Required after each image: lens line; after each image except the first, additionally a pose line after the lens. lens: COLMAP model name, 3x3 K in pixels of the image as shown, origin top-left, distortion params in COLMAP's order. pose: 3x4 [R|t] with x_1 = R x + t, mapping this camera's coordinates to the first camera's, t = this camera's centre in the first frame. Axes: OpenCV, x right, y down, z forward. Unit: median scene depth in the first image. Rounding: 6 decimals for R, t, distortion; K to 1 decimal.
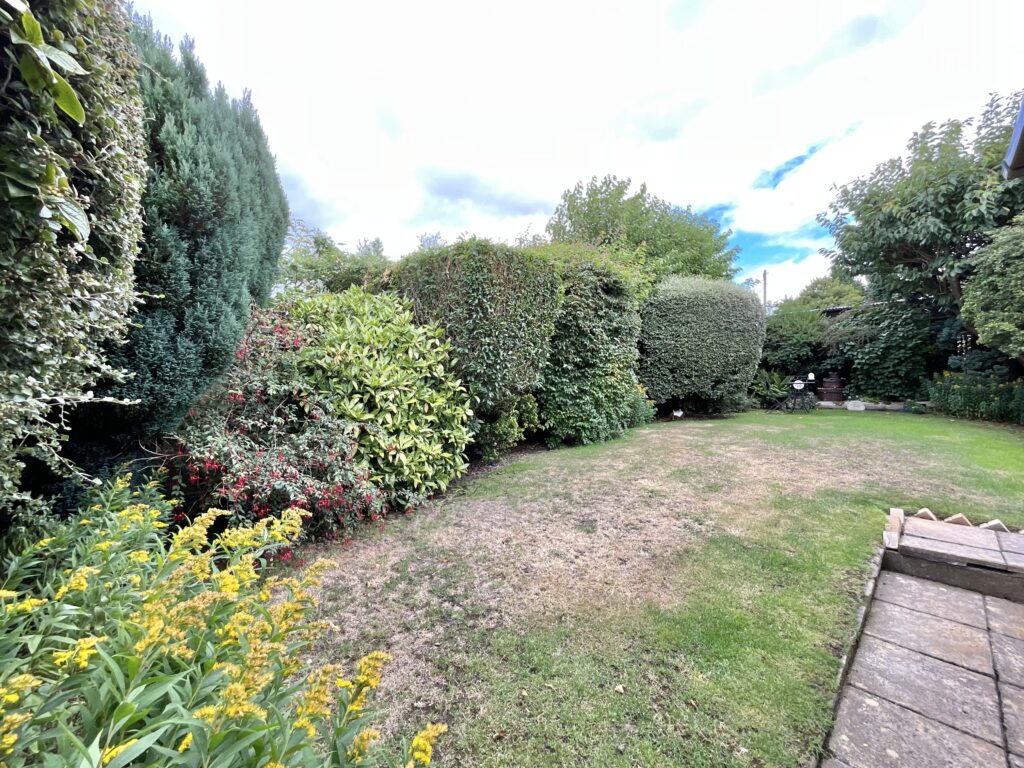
lens RADIAL K [[416.0, 0, 511.2], [0, 416.0, 382.8], [0, 0, 1]] dist [0.000524, 0.000275]
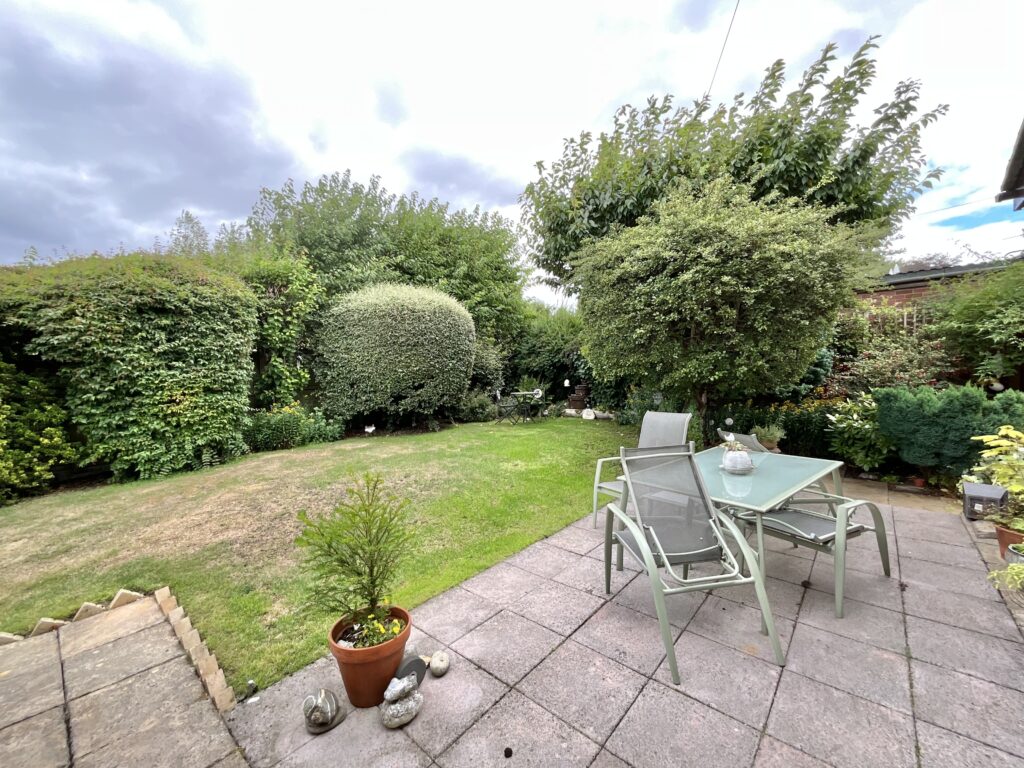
lens RADIAL K [[416.0, 0, 511.2], [0, 416.0, 382.8], [0, 0, 1]] dist [0.000524, 0.000275]
pose [[0.996149, -0.005862, 0.087485, 0.591139], [0.002954, 0.999440, 0.033331, -0.059055], [-0.087632, -0.032944, 0.995608, 0.019927]]
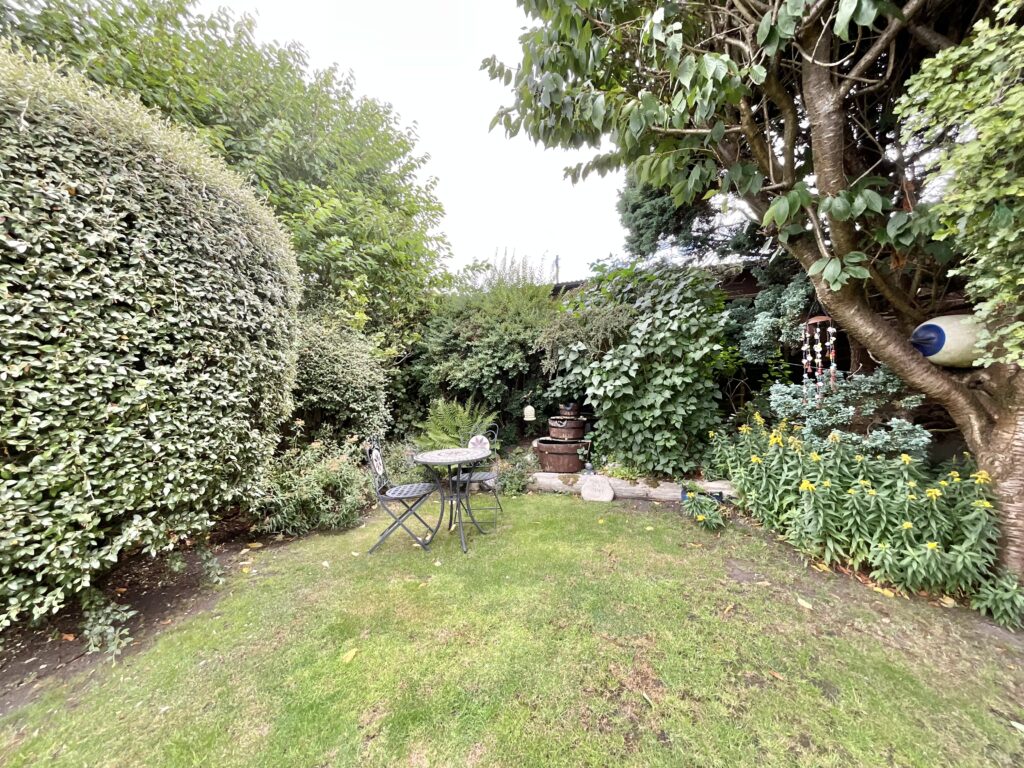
lens RADIAL K [[416.0, 0, 511.2], [0, 416.0, 382.8], [0, 0, 1]] dist [0.000524, 0.000275]
pose [[0.934793, -0.024459, 0.354349, 0.631082], [0.018974, 0.999640, 0.018946, -0.070378], [-0.354685, -0.010987, 0.934921, 0.665057]]
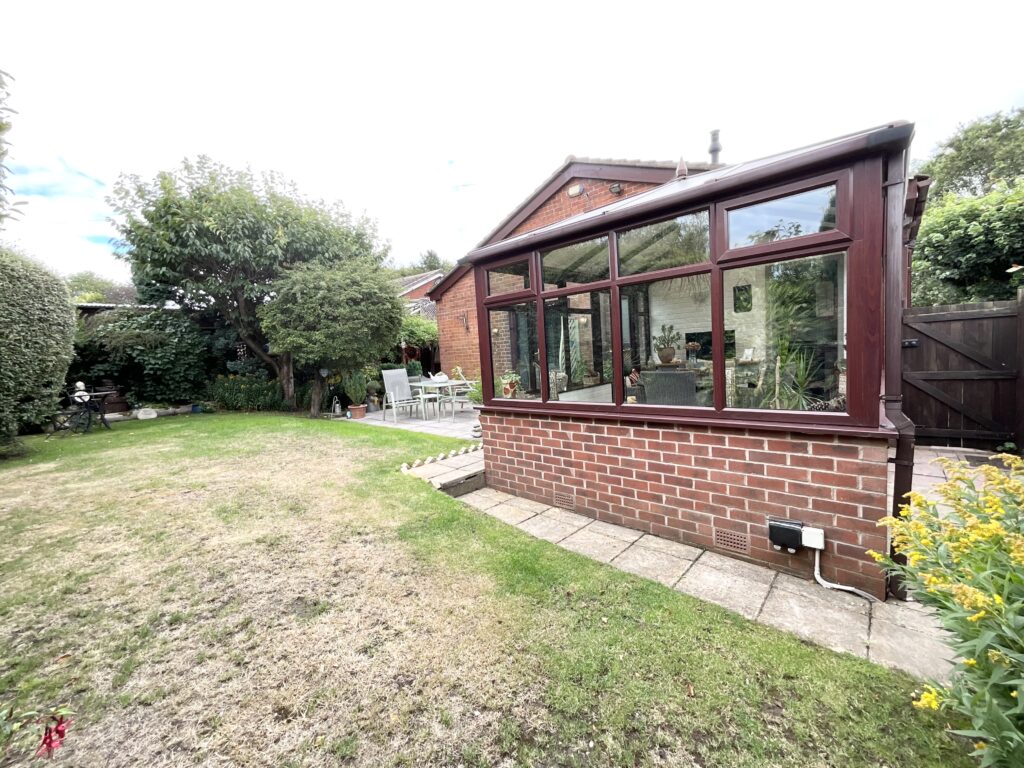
lens RADIAL K [[416.0, 0, 511.2], [0, 416.0, 382.8], [0, 0, 1]] dist [0.000524, 0.000275]
pose [[-0.066271, -0.047022, 0.996693, -0.178074], [0.060878, 0.996838, 0.051077, -0.013588], [-0.995943, 0.064062, -0.063199, 0.244976]]
